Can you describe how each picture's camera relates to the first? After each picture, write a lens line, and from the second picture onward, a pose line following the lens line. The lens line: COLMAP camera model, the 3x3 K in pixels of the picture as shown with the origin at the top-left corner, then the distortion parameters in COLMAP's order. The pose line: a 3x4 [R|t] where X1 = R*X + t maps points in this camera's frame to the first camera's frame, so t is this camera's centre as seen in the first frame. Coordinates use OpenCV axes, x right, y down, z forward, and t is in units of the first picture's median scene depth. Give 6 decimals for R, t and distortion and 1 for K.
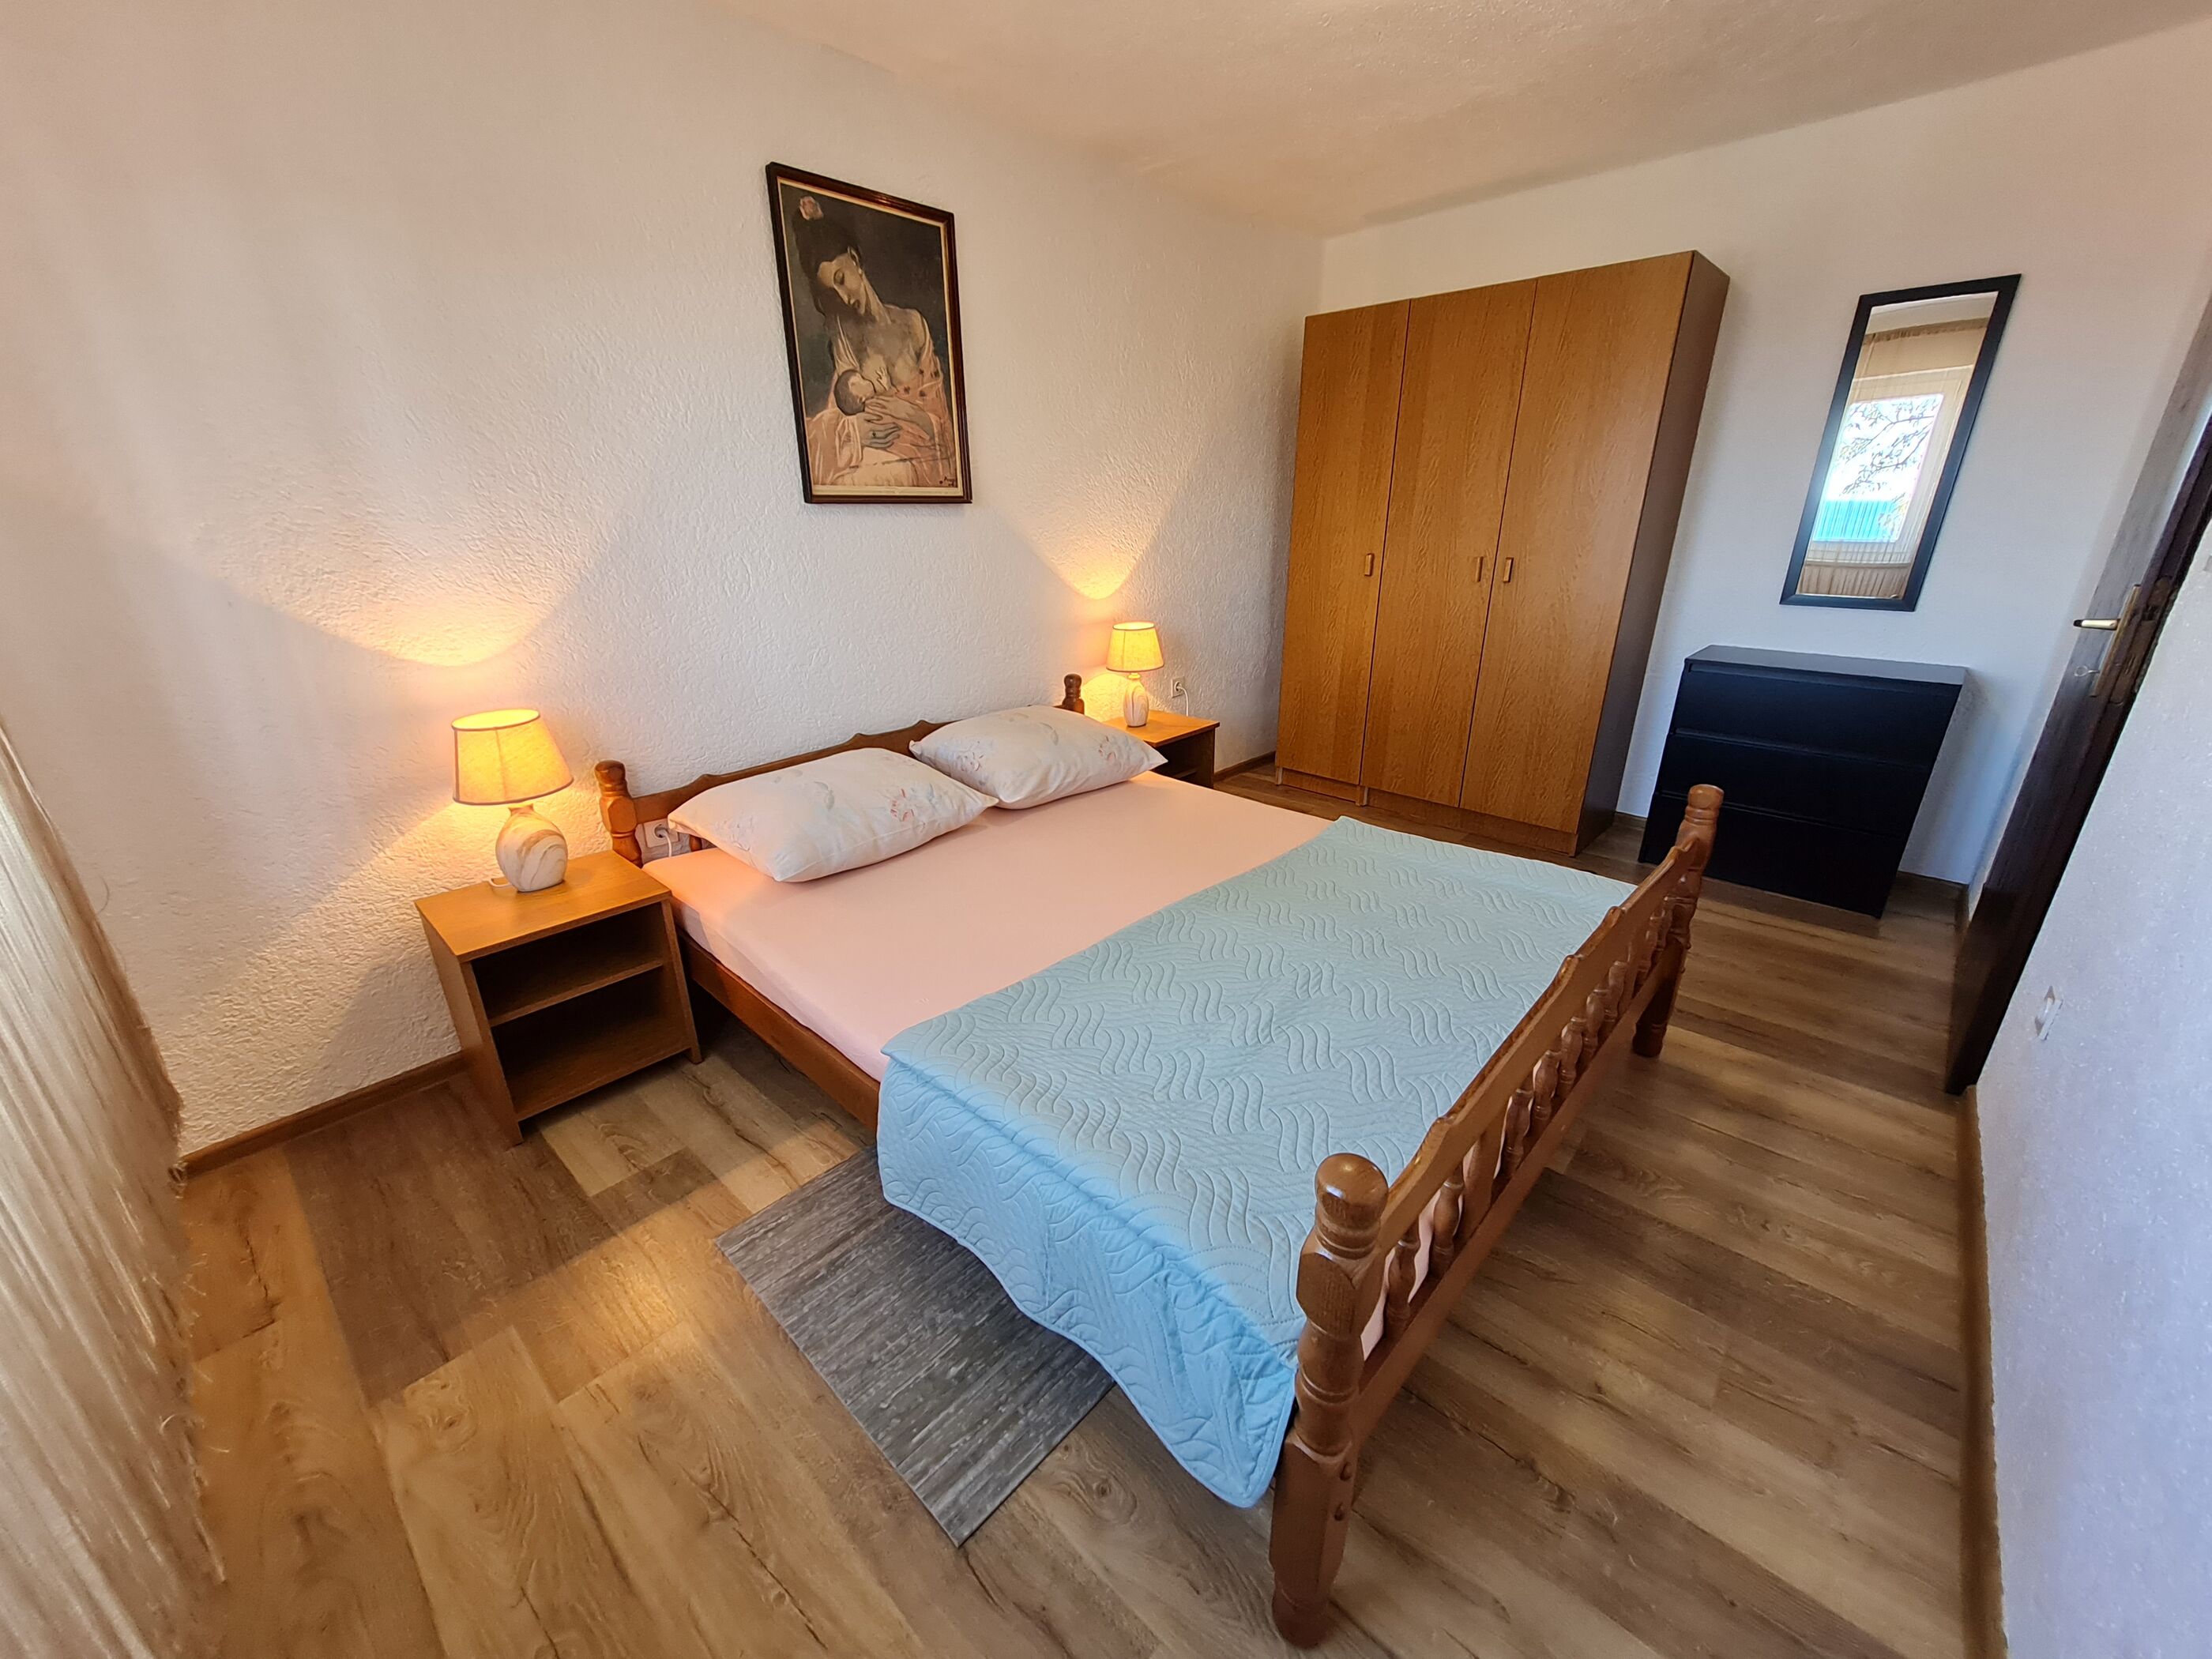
lens RADIAL K [[860.4, 0, 1102.9], [0, 860.4, 823.2], [0, 0, 1]] dist [0.012304, -0.002086]
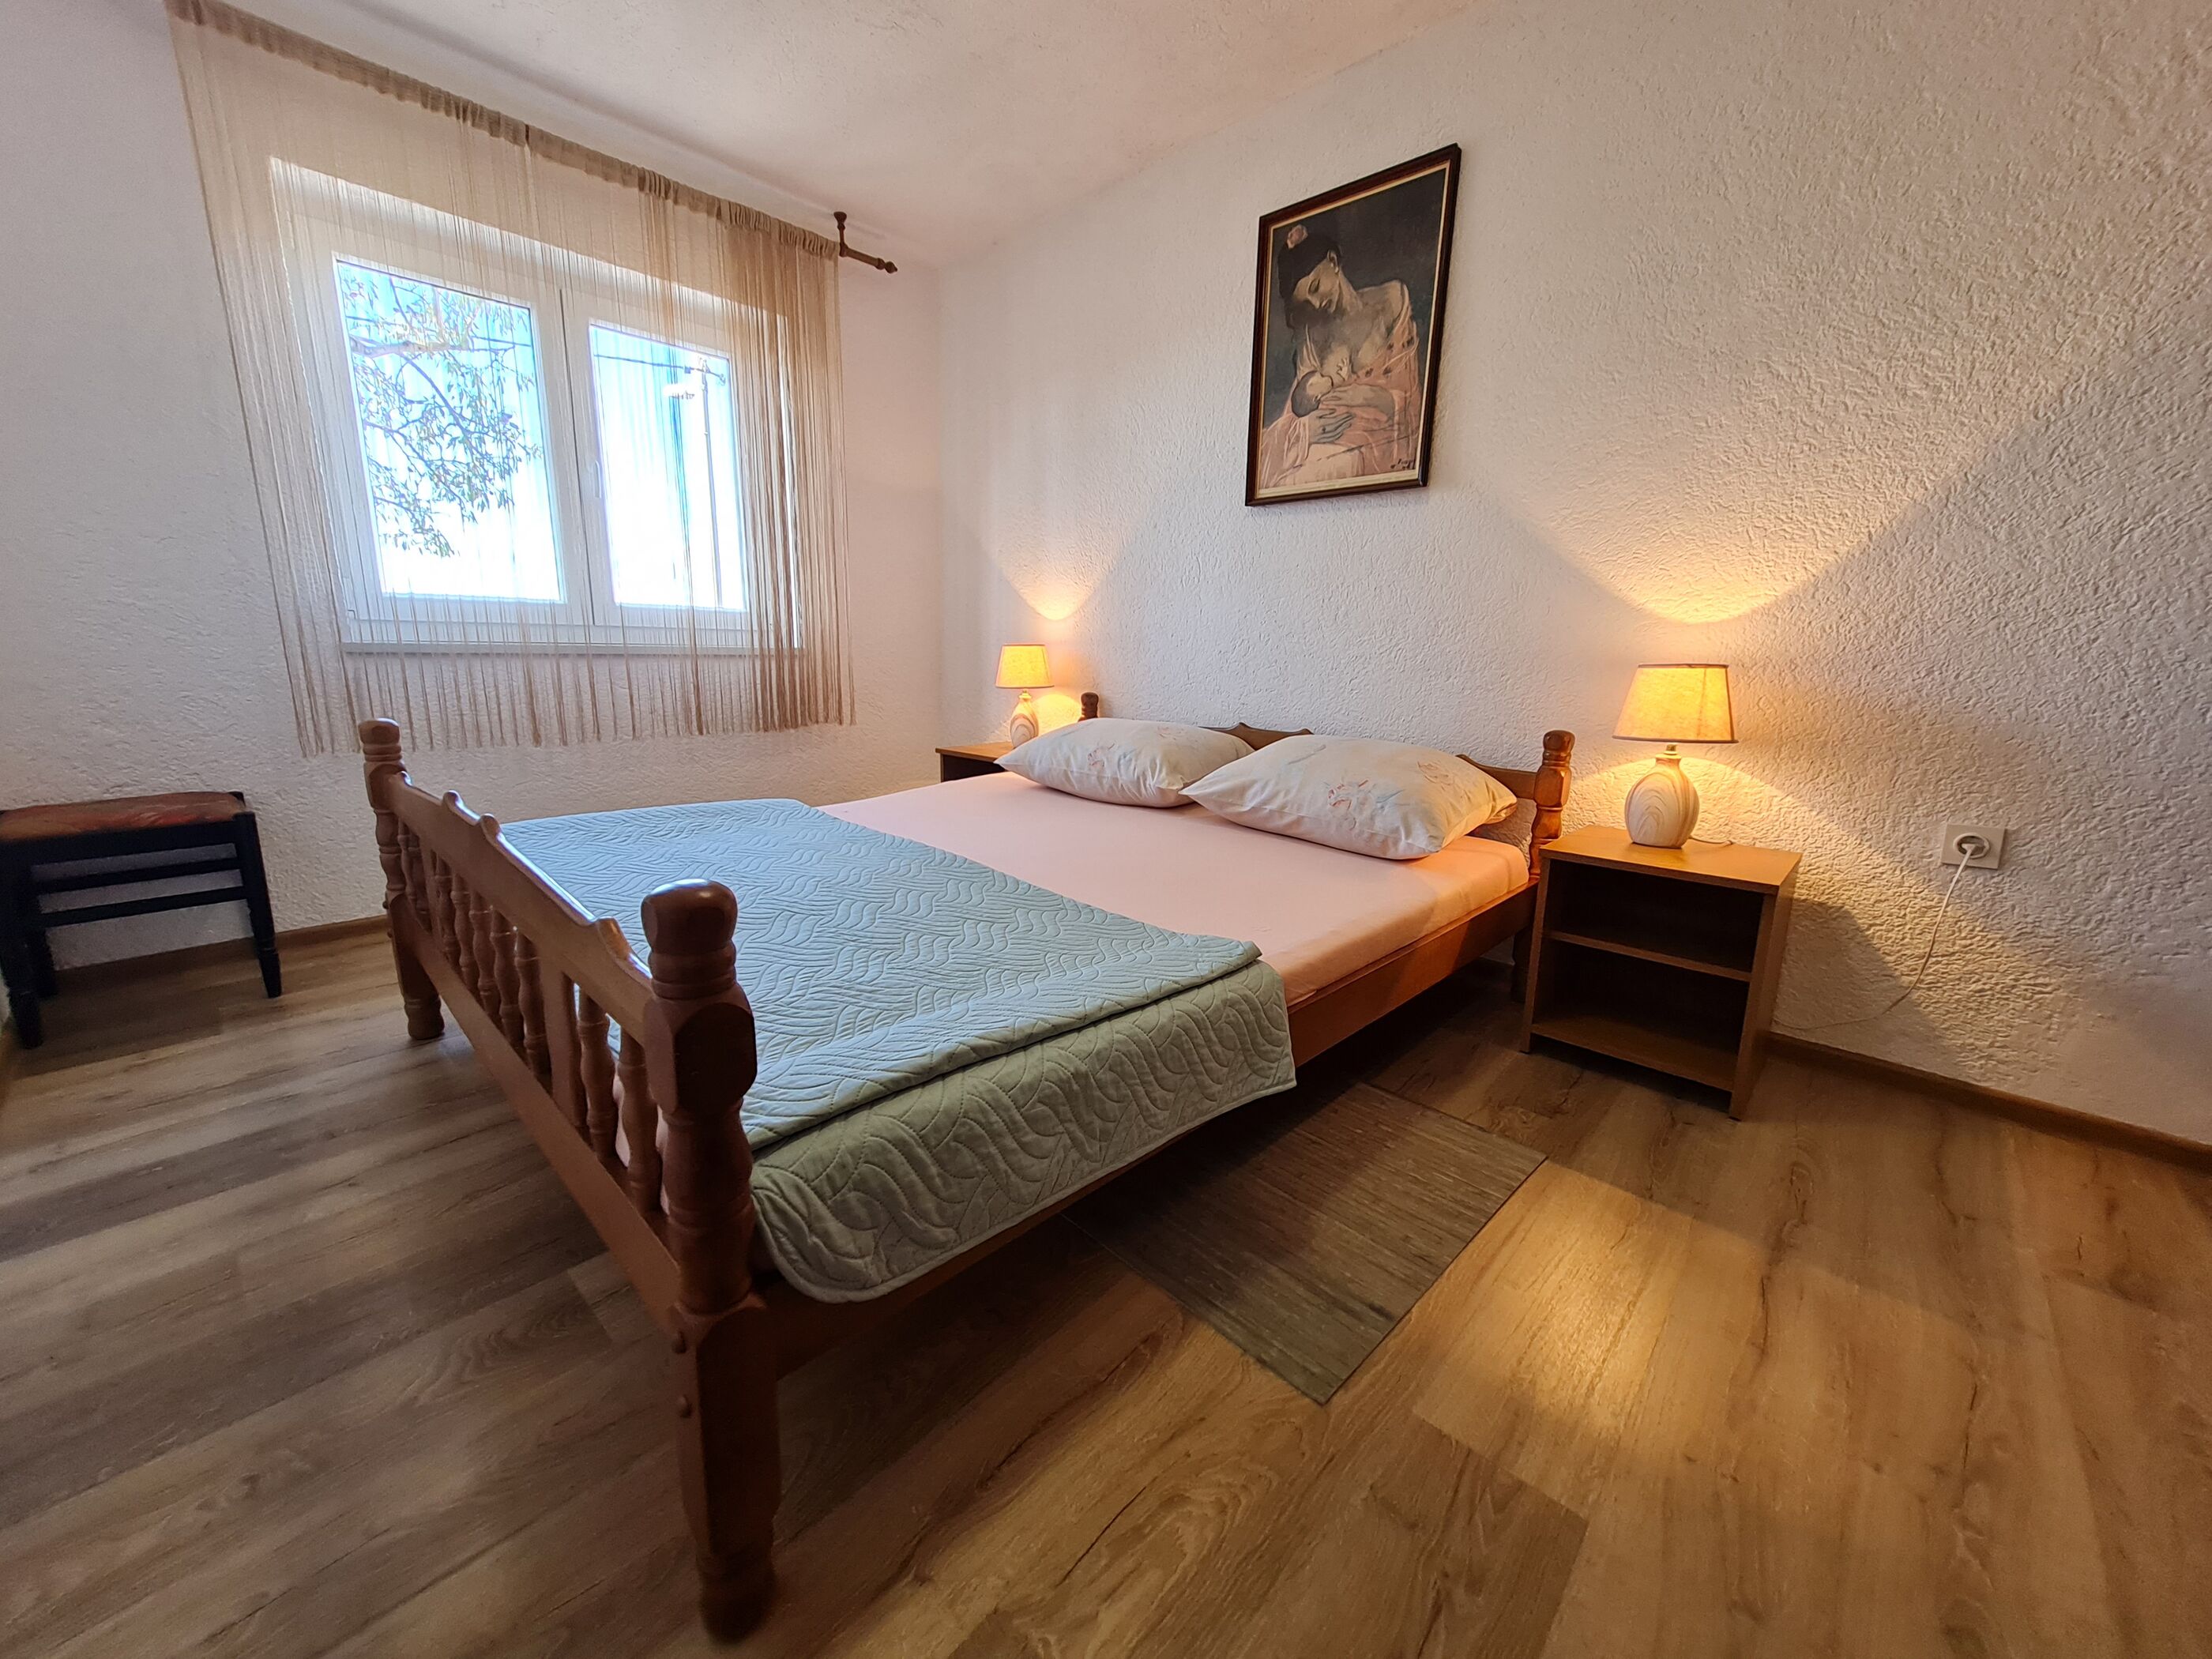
lens RADIAL K [[860.4, 0, 1105.7], [0, 860.4, 826.4], [0, 0, 1]] dist [0.012304, -0.002086]
pose [[-0.012145, 0.214377, -0.976675, 0.814983], [-0.365870, 0.908063, 0.203867, -0.153629], [0.930587, 0.359812, 0.067405, 0.887721]]
